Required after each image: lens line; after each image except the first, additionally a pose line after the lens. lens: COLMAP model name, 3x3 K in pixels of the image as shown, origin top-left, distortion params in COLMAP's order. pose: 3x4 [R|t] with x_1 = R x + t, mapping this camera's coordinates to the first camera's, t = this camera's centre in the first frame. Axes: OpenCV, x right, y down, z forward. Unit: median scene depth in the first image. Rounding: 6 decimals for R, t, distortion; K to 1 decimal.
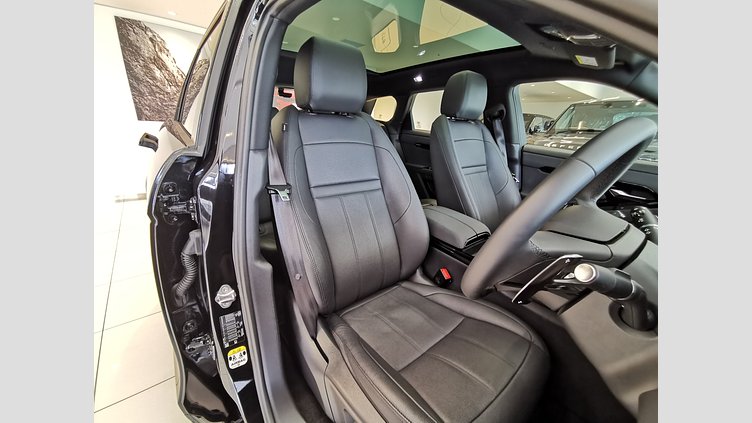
lens RADIAL K [[258.4, 0, 376.0], [0, 258.4, 211.5], [0, 0, 1]] dist [0.001861, 0.000092]
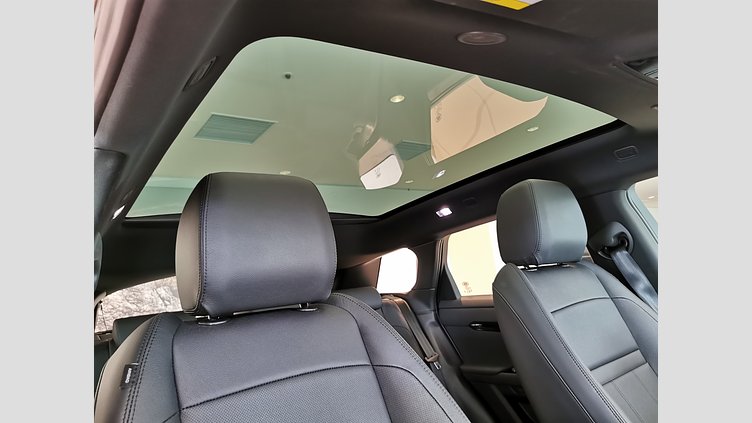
lens RADIAL K [[432.5, 0, 376.0], [0, 432.5, 211.5], [0, 0, 1]] dist [-0.007558, -0.000887]
pose [[0.981517, -0.190234, -0.020869, 0.045301], [0.155526, 0.856442, -0.492258, -0.091467], [0.111517, 0.479914, 0.870199, 0.201844]]
